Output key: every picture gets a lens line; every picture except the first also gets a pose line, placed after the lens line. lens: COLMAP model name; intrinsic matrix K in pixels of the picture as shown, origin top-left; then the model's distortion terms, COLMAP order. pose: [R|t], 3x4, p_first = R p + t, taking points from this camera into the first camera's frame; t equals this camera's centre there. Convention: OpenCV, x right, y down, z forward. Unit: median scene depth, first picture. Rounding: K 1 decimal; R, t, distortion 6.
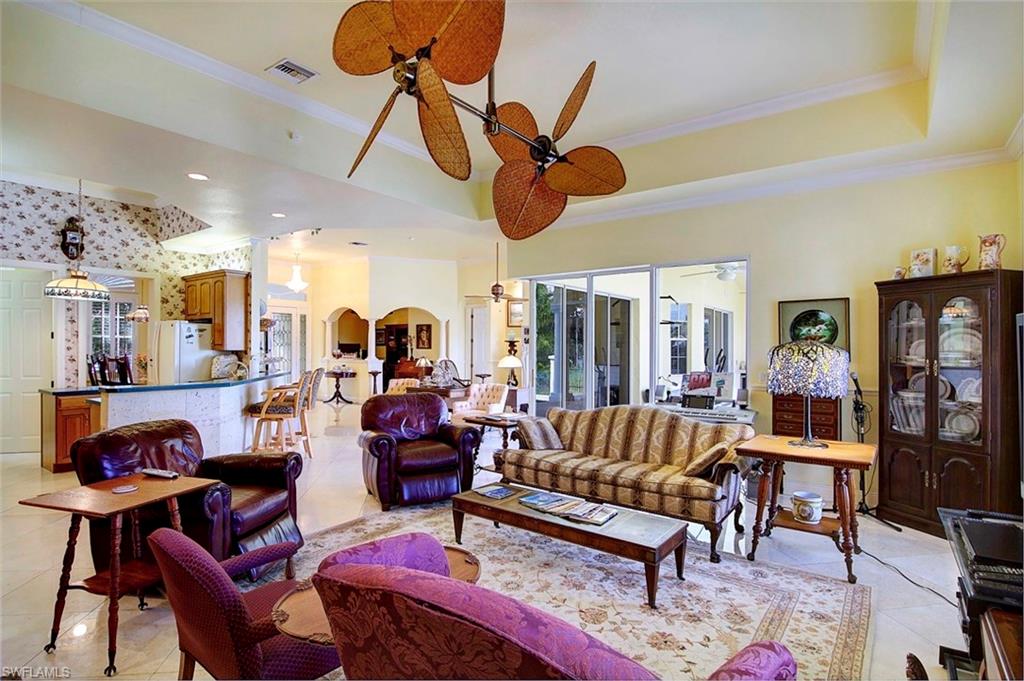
lens RADIAL K [[520.7, 0, 512.0], [0, 520.7, 340.5], [0, 0, 1]] dist [-0.003126, -0.012529]
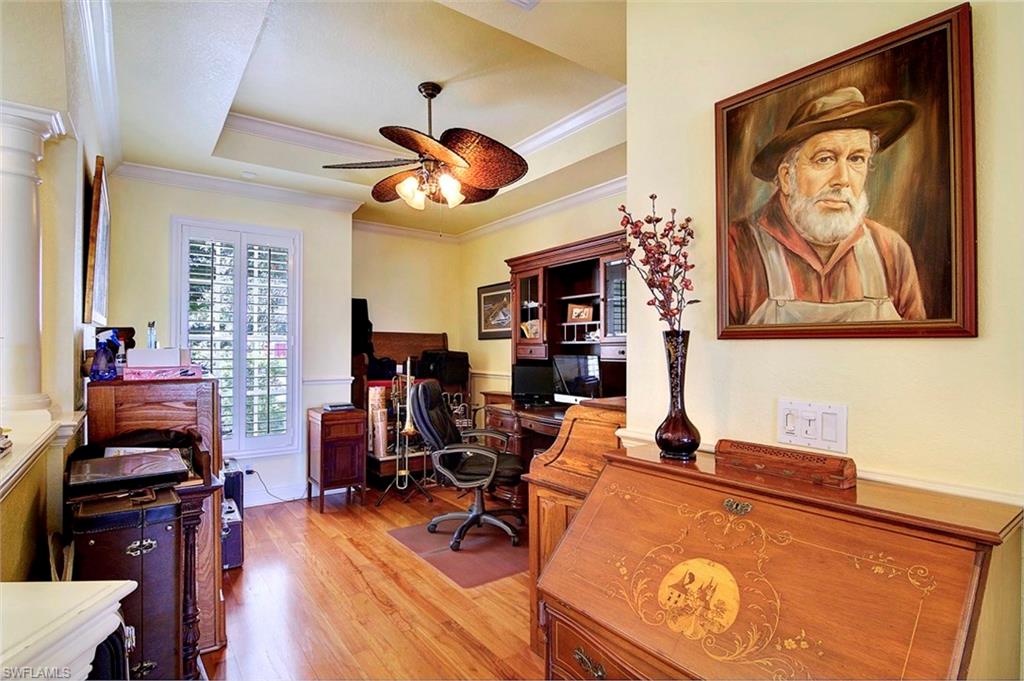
lens RADIAL K [[520.7, 0, 512.0], [0, 520.7, 340.5], [0, 0, 1]] dist [-0.003126, -0.012529]
pose [[0.953235, -0.006045, -0.302170, -0.346480], [0.003090, 0.999943, -0.010259, 0.030698], [0.302215, 0.008845, 0.953199, 1.605866]]
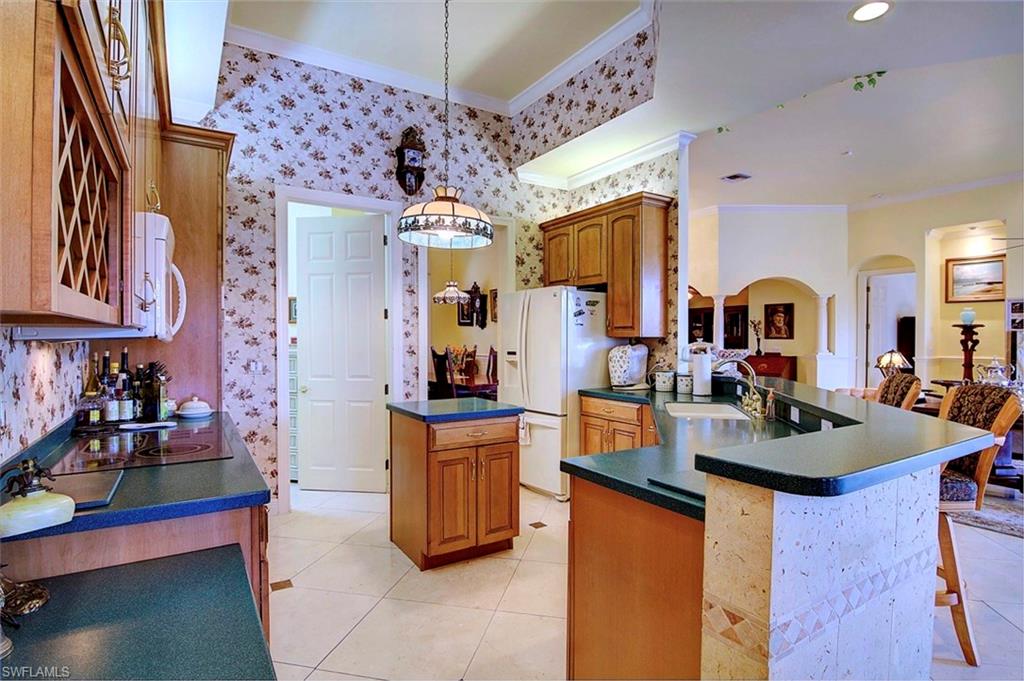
lens RADIAL K [[520.7, 0, 512.0], [0, 520.7, 340.5], [0, 0, 1]] dist [-0.003126, -0.012529]
pose [[0.929996, -0.000230, -0.367571, -0.439685], [0.005046, 0.999914, 0.012142, 0.013939], [0.367536, -0.013147, 0.929916, 0.392577]]
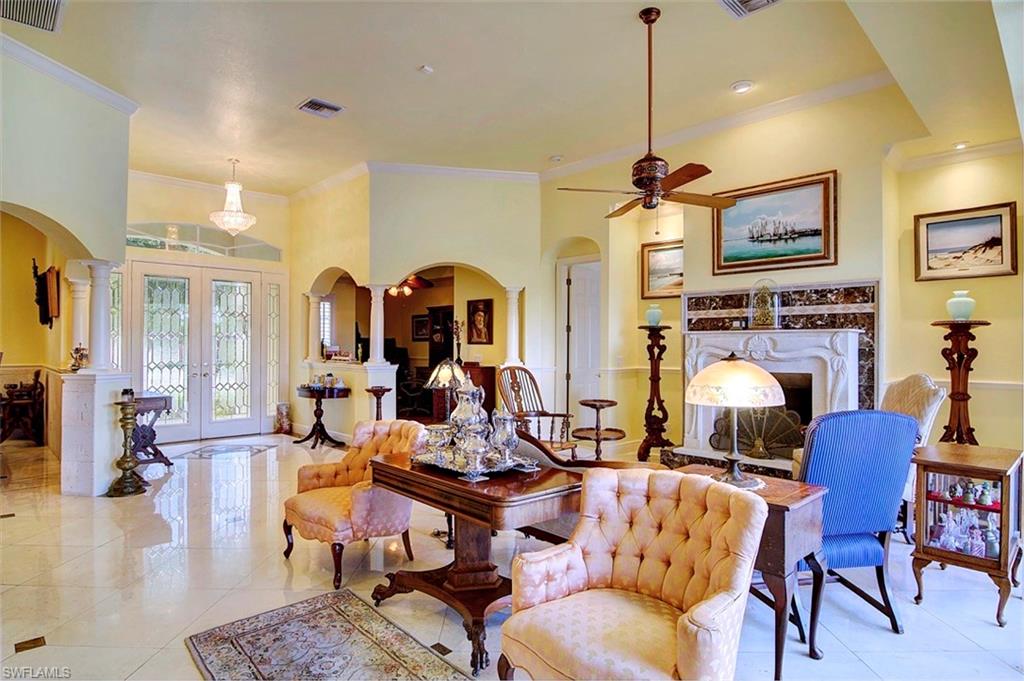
lens RADIAL K [[550.2, 0, 512.0], [0, 550.2, 340.5], [0, 0, 1]] dist [-0.002637, -0.000685]
pose [[0.986737, -0.001485, -0.162318, -0.075242], [0.001674, 0.999998, 0.001031, 0.020192], [0.162316, -0.001290, 0.986738, 0.775401]]
